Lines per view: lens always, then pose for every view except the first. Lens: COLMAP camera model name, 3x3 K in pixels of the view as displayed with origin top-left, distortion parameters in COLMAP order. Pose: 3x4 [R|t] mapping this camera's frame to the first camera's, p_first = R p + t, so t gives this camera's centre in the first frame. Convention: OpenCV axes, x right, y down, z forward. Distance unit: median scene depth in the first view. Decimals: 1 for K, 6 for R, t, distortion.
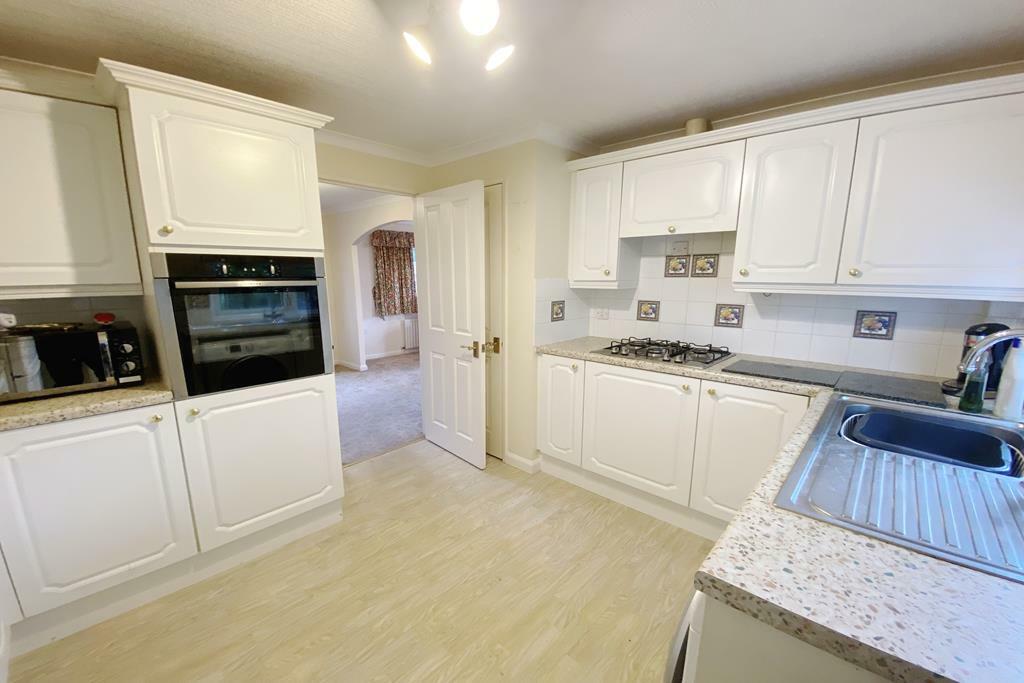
lens RADIAL K [[410.5, 0, 504.9], [0, 410.5, 356.7], [0, 0, 1]] dist [0.006055, -0.009521]
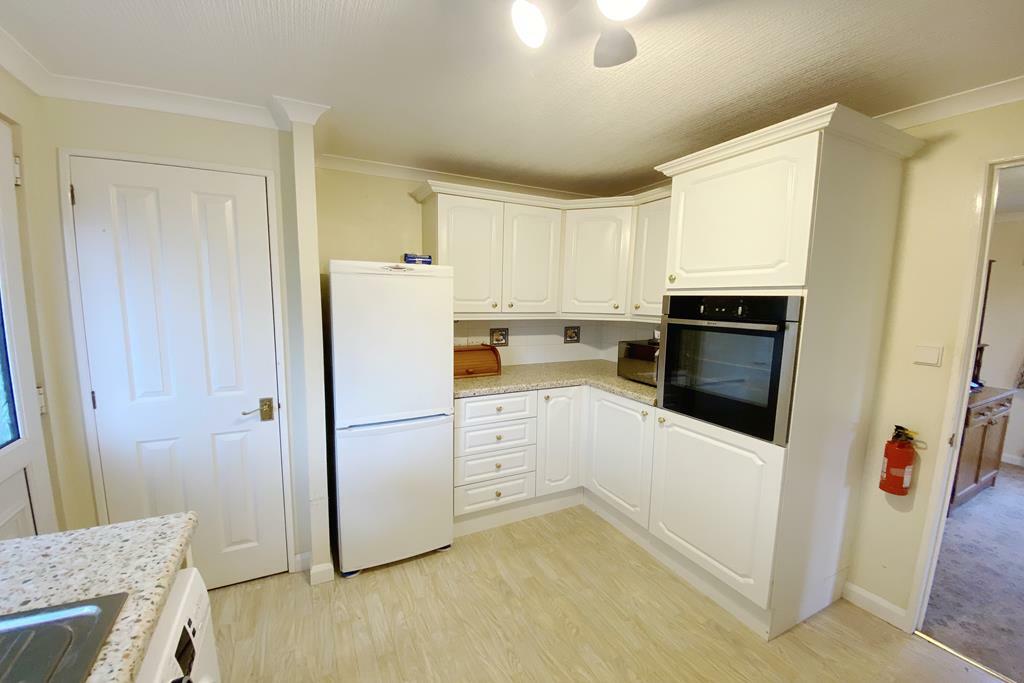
lens RADIAL K [[410.5, 0, 508.6], [0, 410.5, 349.6], [0, 0, 1]] dist [0.006055, -0.009521]
pose [[-0.331563, 0.115475, -0.936339, 0.451451], [-0.200323, 0.961233, 0.189480, -0.180590], [0.921920, 0.250395, -0.295577, 0.743581]]
